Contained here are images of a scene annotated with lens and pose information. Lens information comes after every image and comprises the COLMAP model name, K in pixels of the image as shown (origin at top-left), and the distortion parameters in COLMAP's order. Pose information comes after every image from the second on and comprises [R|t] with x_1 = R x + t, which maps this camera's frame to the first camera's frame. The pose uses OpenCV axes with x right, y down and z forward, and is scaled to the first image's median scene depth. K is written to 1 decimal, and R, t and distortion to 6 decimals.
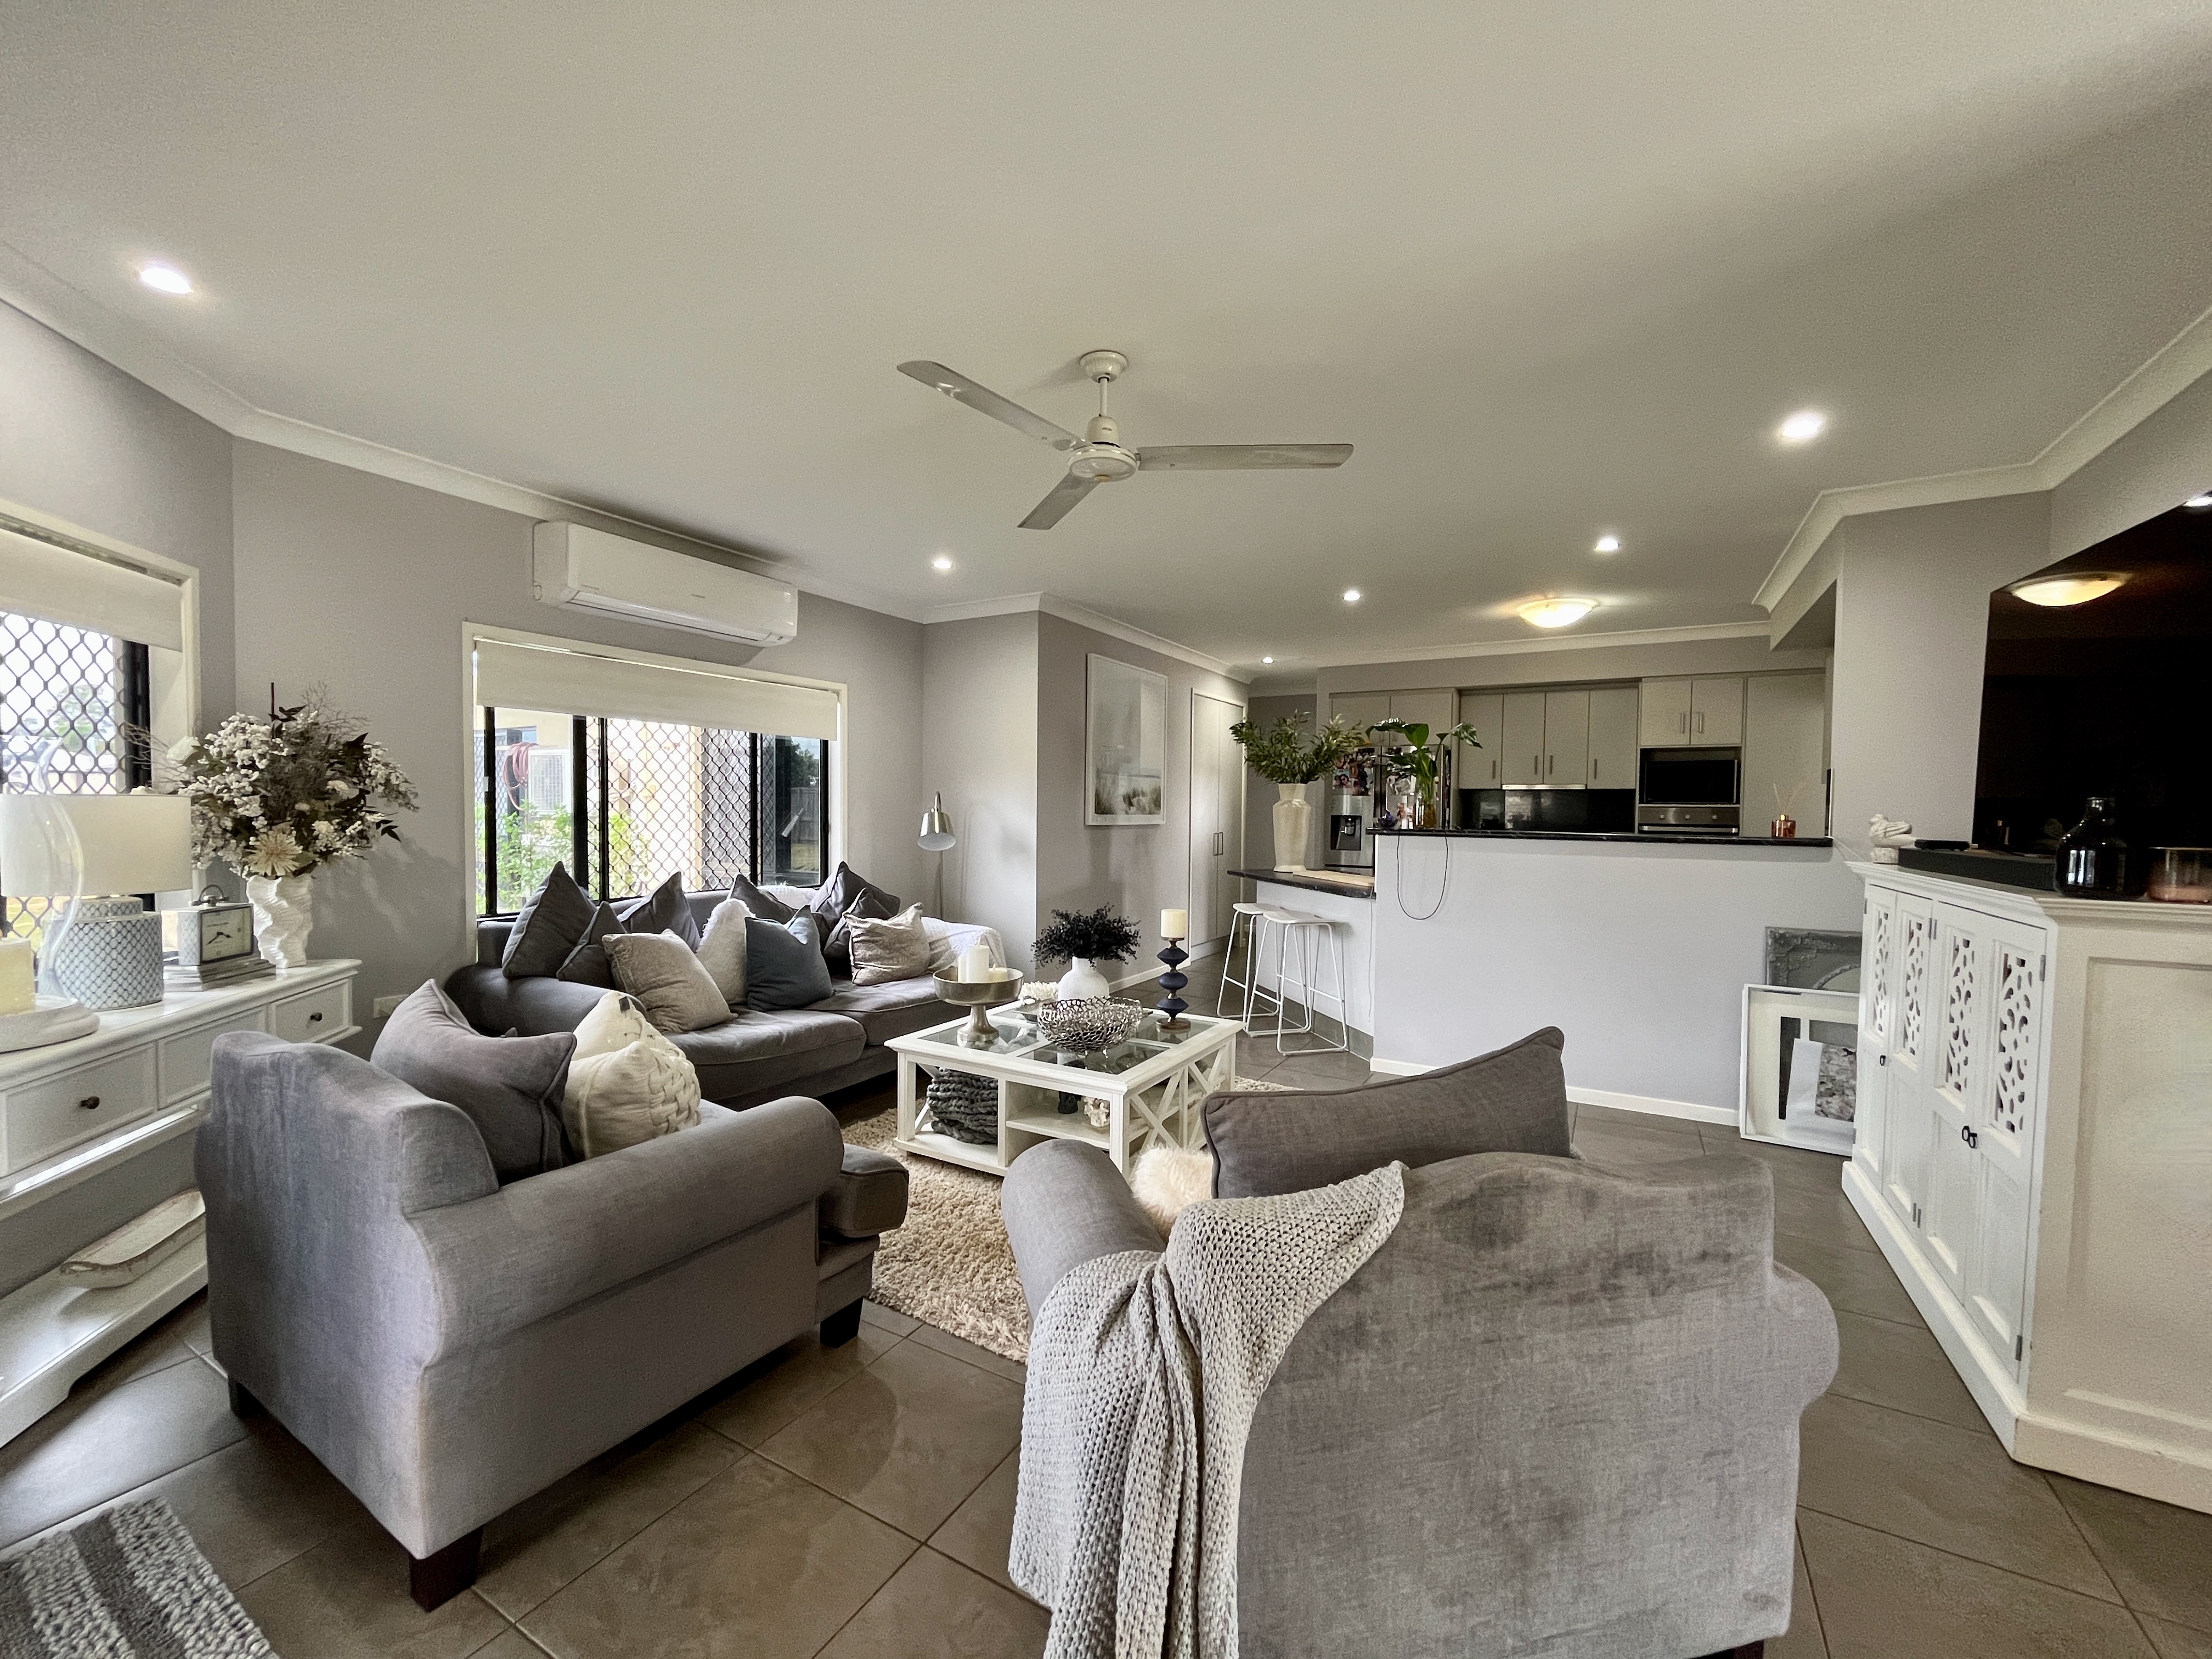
lens RADIAL K [[904.2, 0, 1108.6], [0, 904.2, 838.0], [0, 0, 1]] dist [-0.003613, 0.000539]
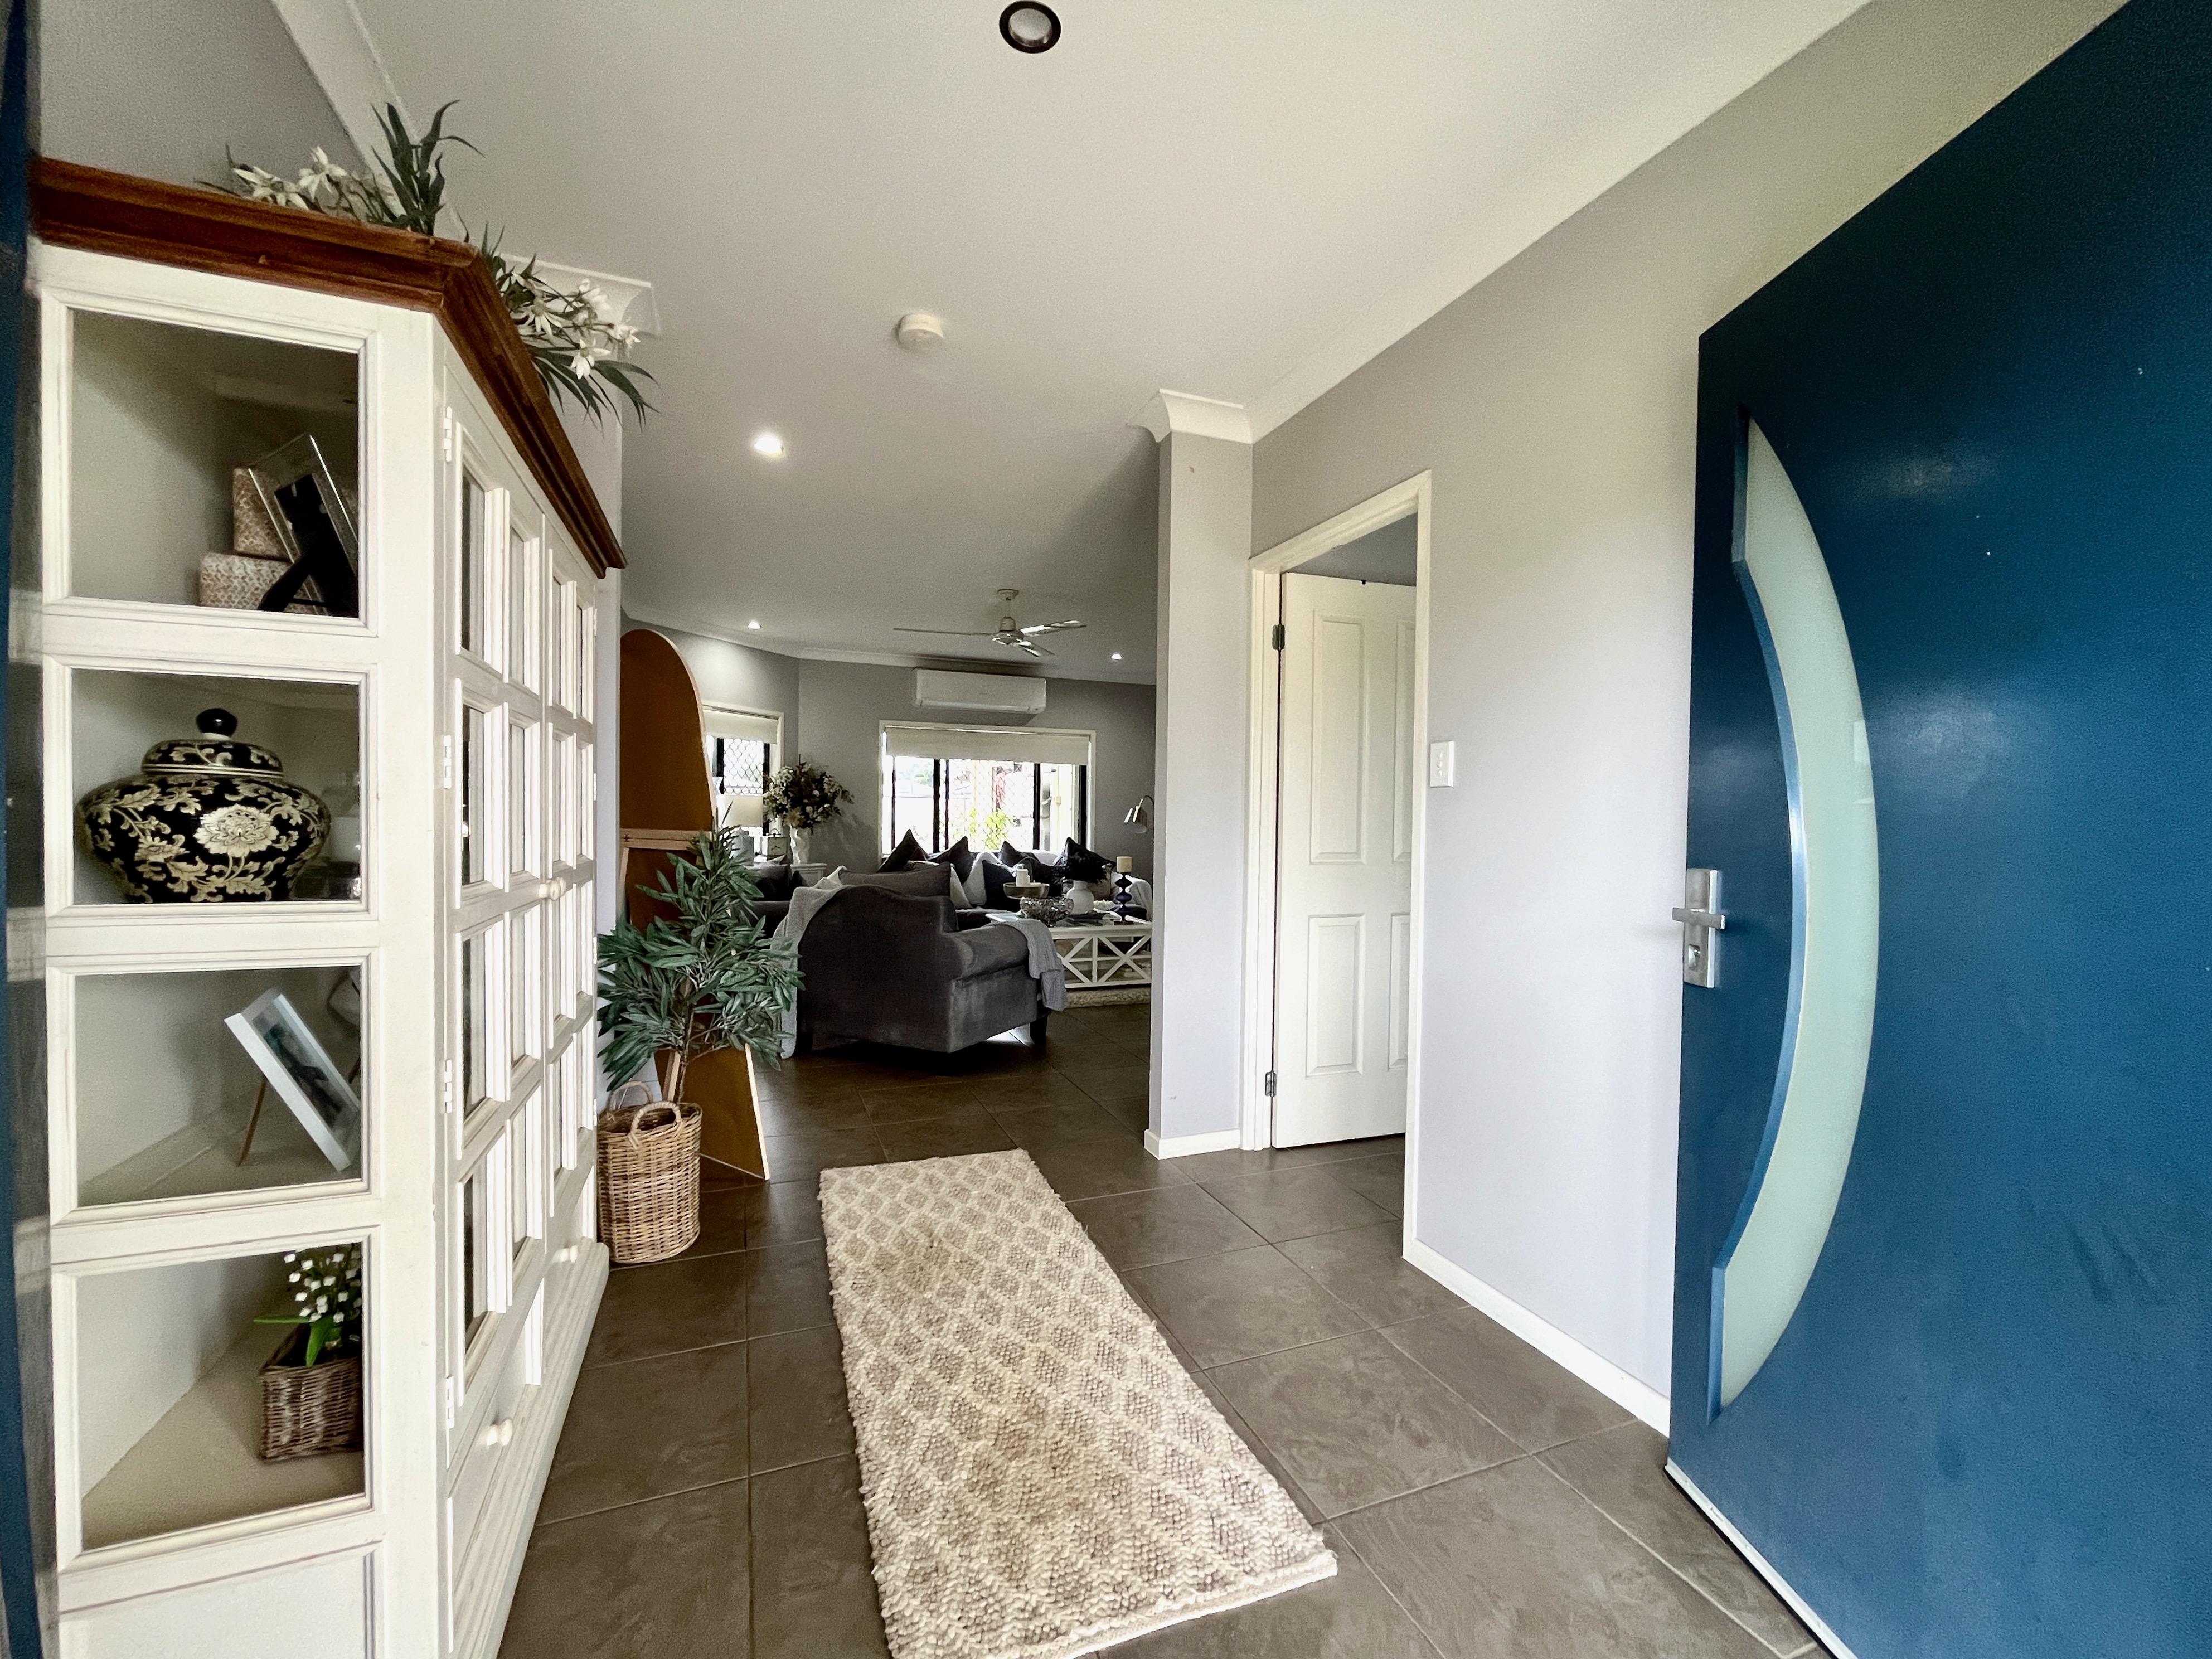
lens RADIAL K [[904.2, 0, 1108.6], [0, 904.2, 838.0], [0, 0, 1]] dist [-0.003613, 0.000539]
pose [[0.783398, 0.013205, -0.621380, 0.967221], [-0.026151, 0.999589, -0.011728, 0.054612], [0.620970, 0.025437, 0.783422, -0.338024]]
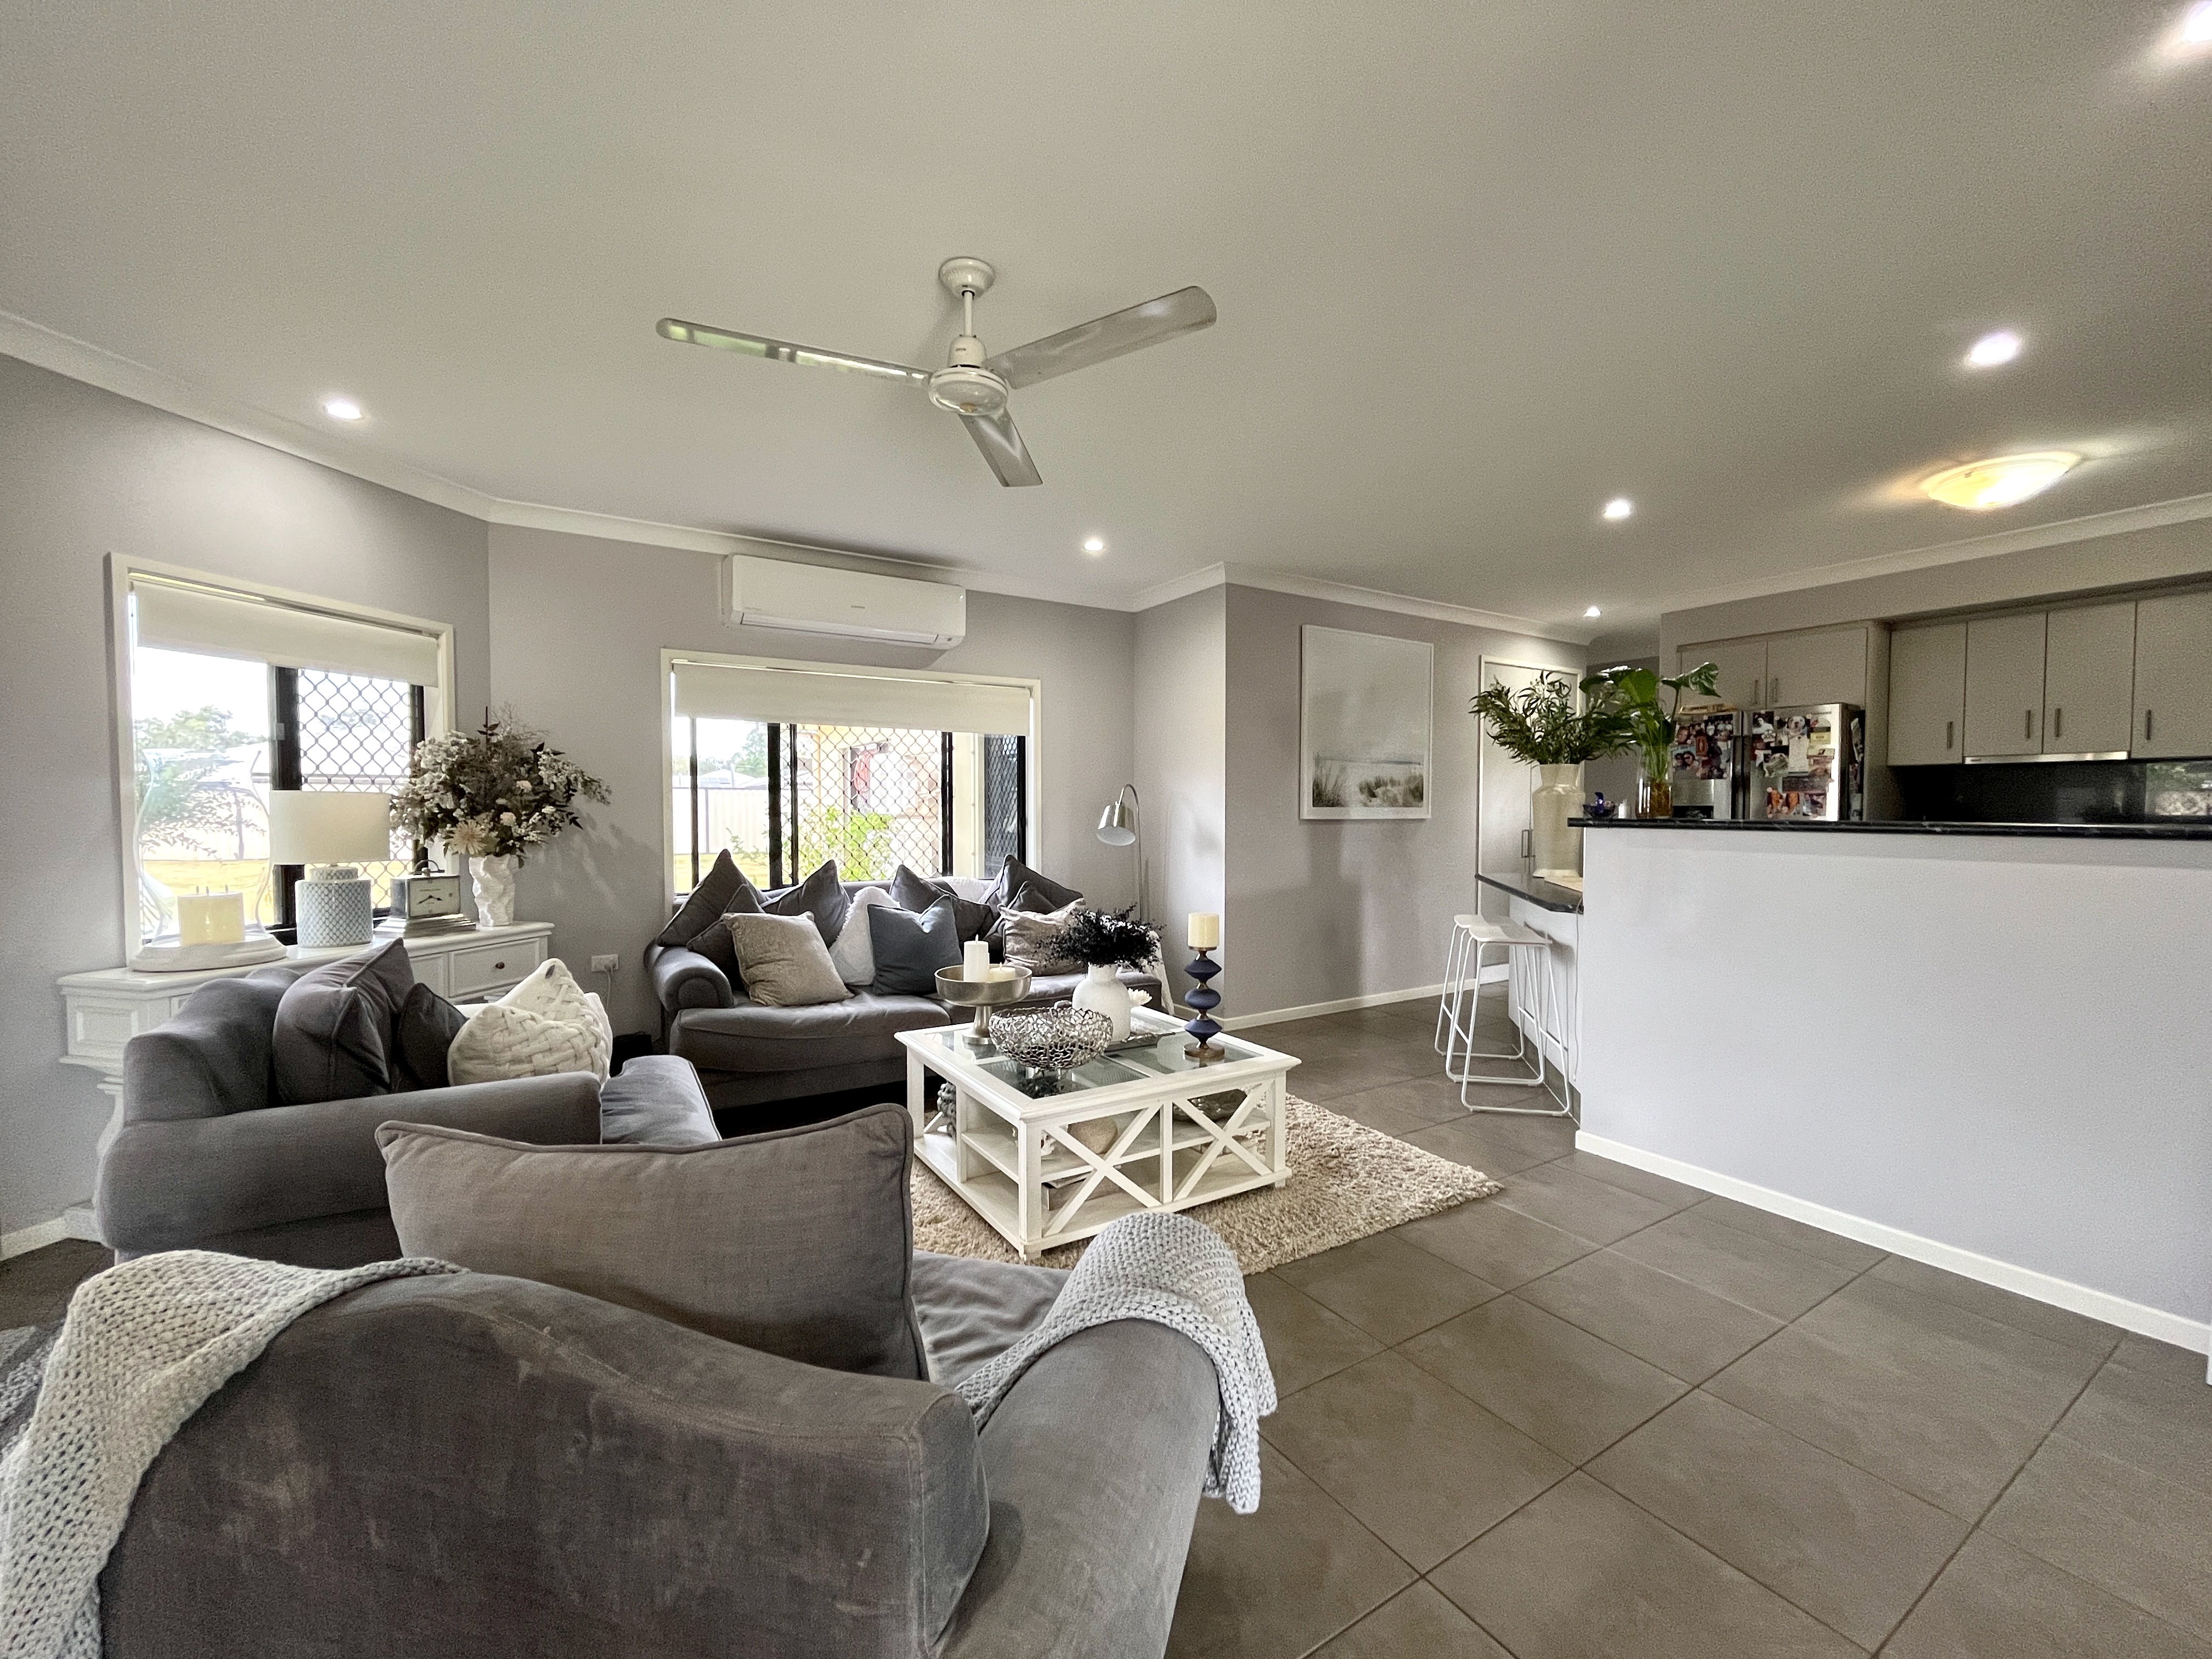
lens RADIAL K [[904.2, 0, 1108.6], [0, 904.2, 838.0], [0, 0, 1]] dist [-0.003613, 0.000539]
pose [[0.881672, 0.004590, -0.471841, 0.329065], [-0.005989, 0.999981, -0.001463, 0.009543], [0.471825, 0.004115, 0.881683, 0.188850]]
